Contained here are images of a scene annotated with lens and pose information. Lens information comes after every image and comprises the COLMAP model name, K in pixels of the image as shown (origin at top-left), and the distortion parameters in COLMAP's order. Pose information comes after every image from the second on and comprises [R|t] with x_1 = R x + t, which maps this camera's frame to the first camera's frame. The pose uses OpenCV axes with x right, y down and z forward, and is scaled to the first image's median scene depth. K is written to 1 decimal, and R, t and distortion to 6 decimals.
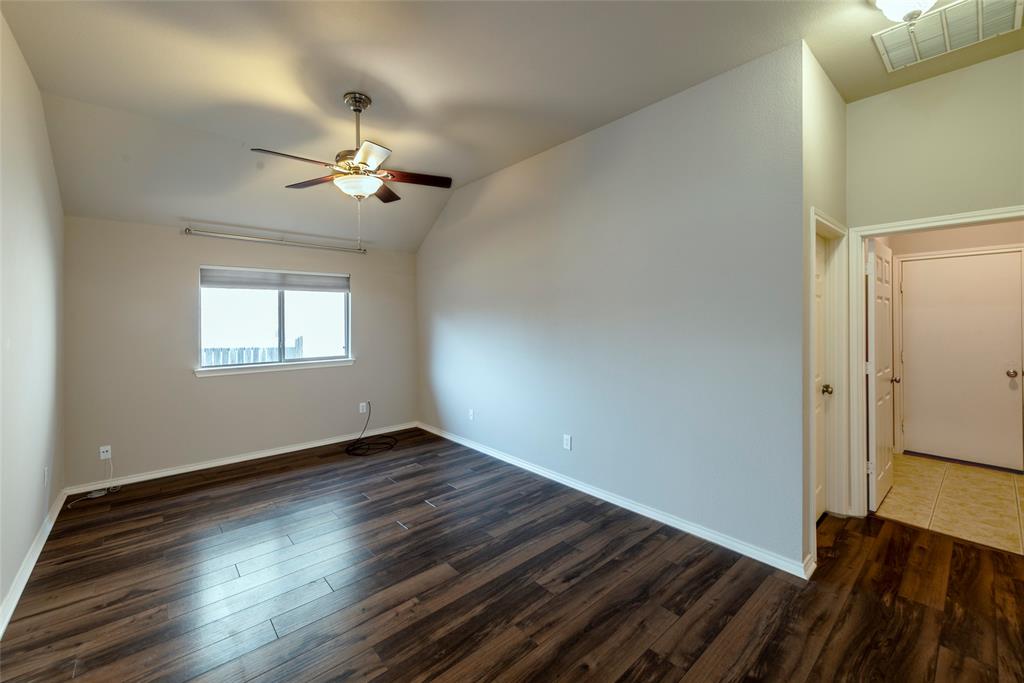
lens RADIAL K [[419.0, 0, 511.3], [0, 419.0, 323.5], [0, 0, 1]] dist [0.000246, -0.000188]
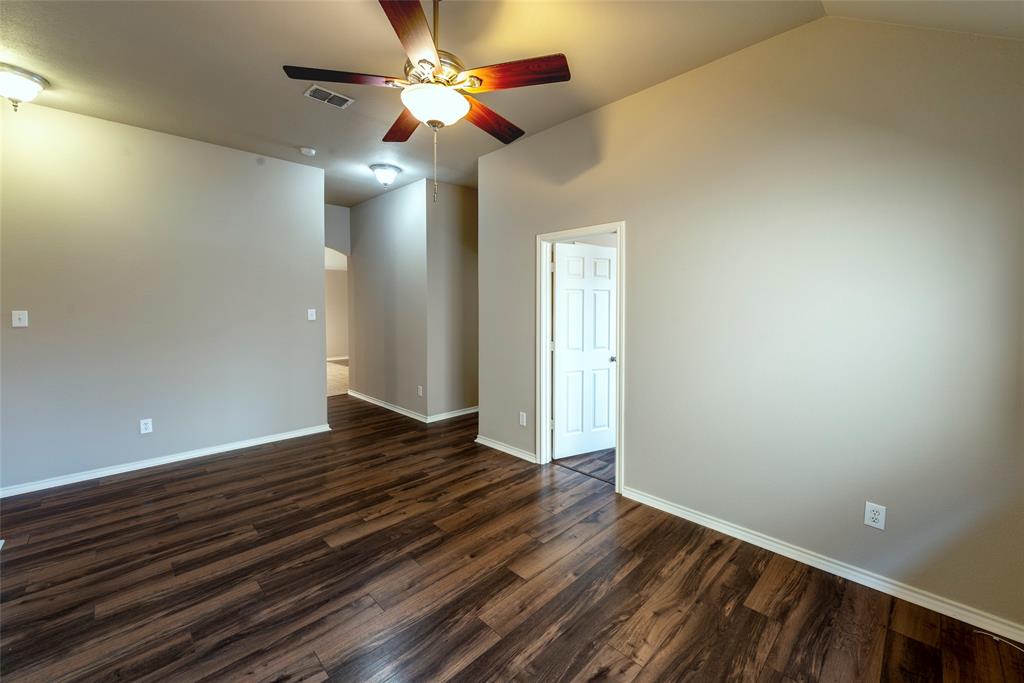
lens RADIAL K [[412.7, 0, 509.0], [0, 412.7, 318.0], [0, 0, 1]] dist [0.001837, 0.000071]
pose [[-0.998191, 0.008896, -0.059460, -0.525021], [0.006264, 0.998999, 0.044291, -0.015720], [0.059795, 0.043838, -0.997248, 1.987487]]
